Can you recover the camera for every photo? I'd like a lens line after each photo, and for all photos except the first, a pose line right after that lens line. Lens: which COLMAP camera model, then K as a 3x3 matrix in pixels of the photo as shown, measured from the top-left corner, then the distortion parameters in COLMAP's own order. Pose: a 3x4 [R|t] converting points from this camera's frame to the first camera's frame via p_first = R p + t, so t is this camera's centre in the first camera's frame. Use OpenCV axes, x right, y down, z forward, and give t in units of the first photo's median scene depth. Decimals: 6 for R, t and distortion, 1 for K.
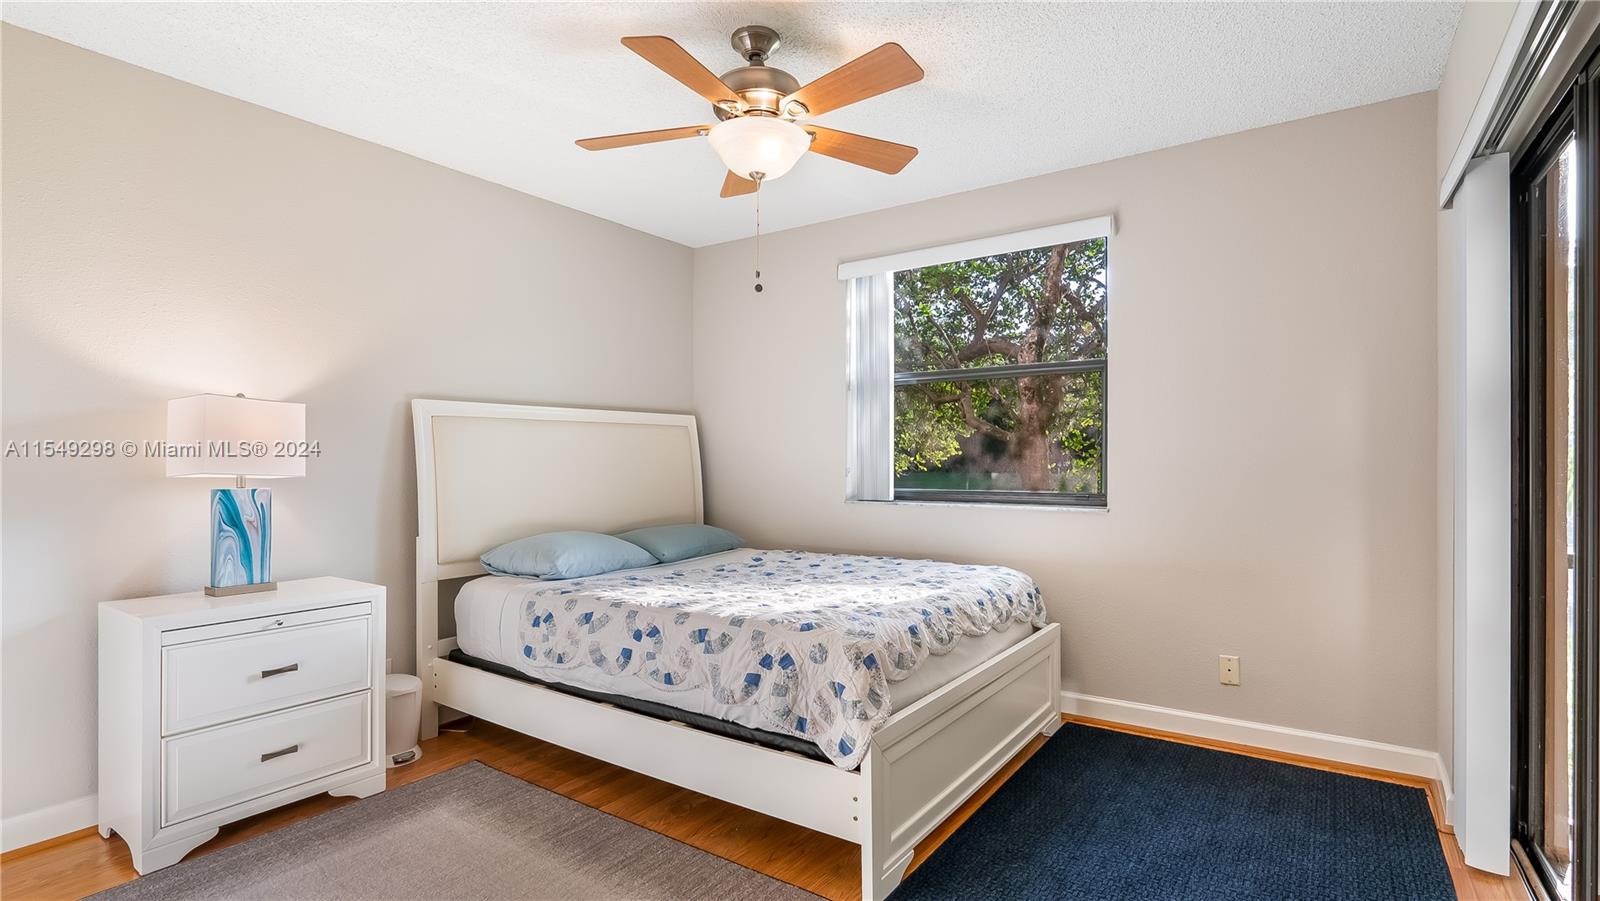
lens RADIAL K [[751.0, 0, 803.9], [0, 751.0, 463.3], [0, 0, 1]] dist [-0.002678, -0.000361]
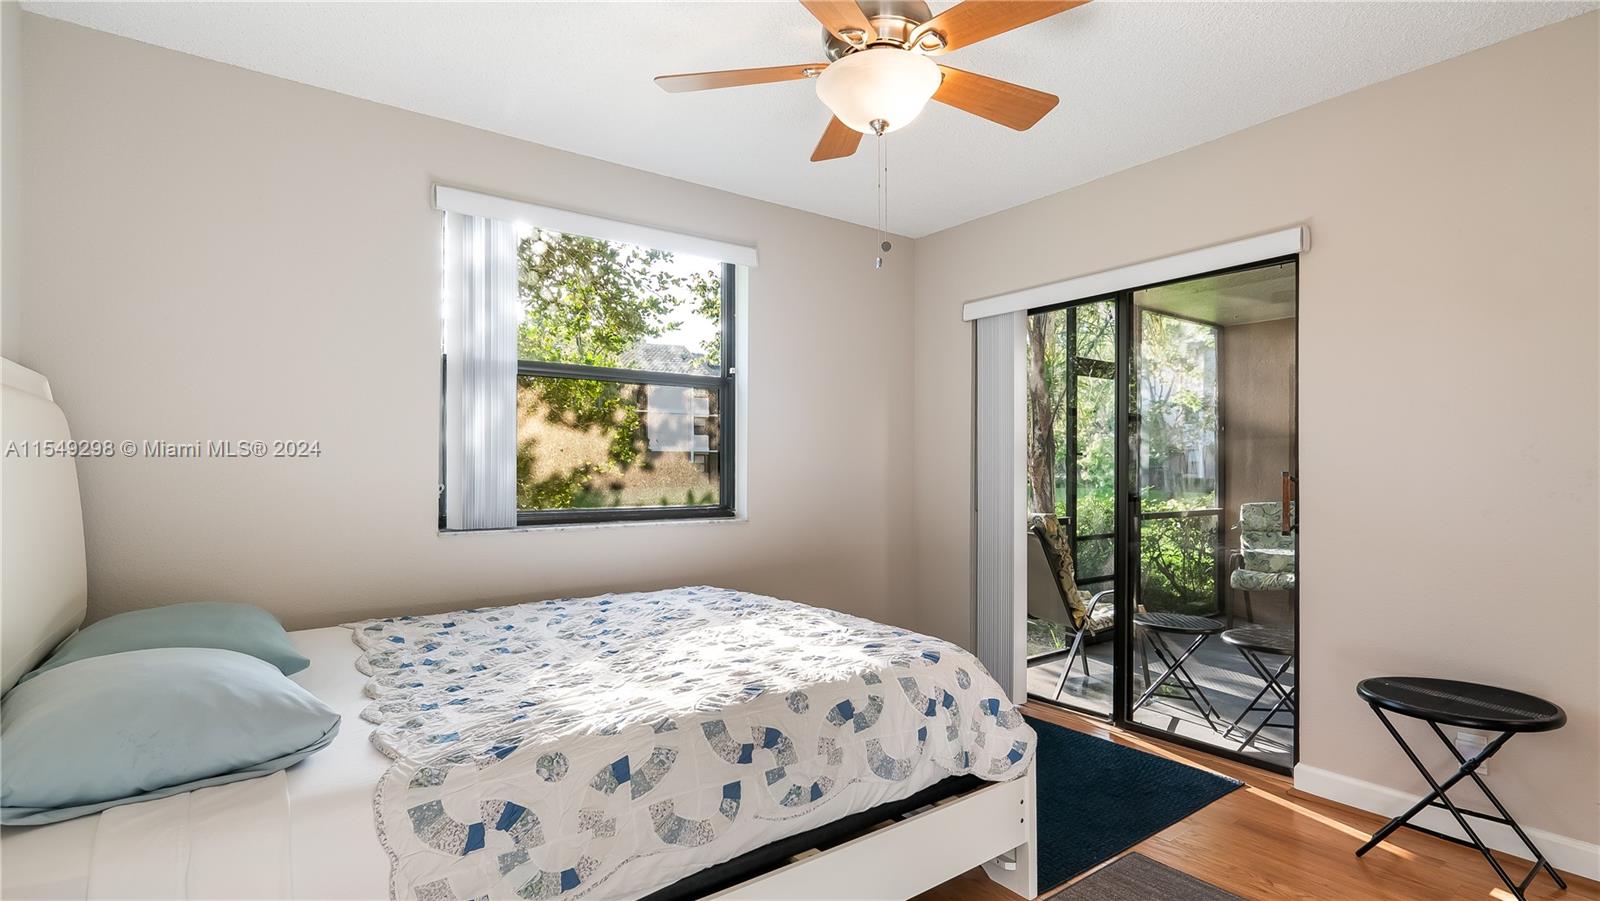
lens RADIAL K [[764.7, 0, 802.3], [0, 764.7, 467.3], [0, 0, 1]] dist [-0.002068, -0.000702]
pose [[0.324679, -0.000024, 0.945824, -0.771721], [0.004024, 0.999991, -0.001356, -0.010723], [-0.945816, 0.004246, 0.324676, 0.706337]]
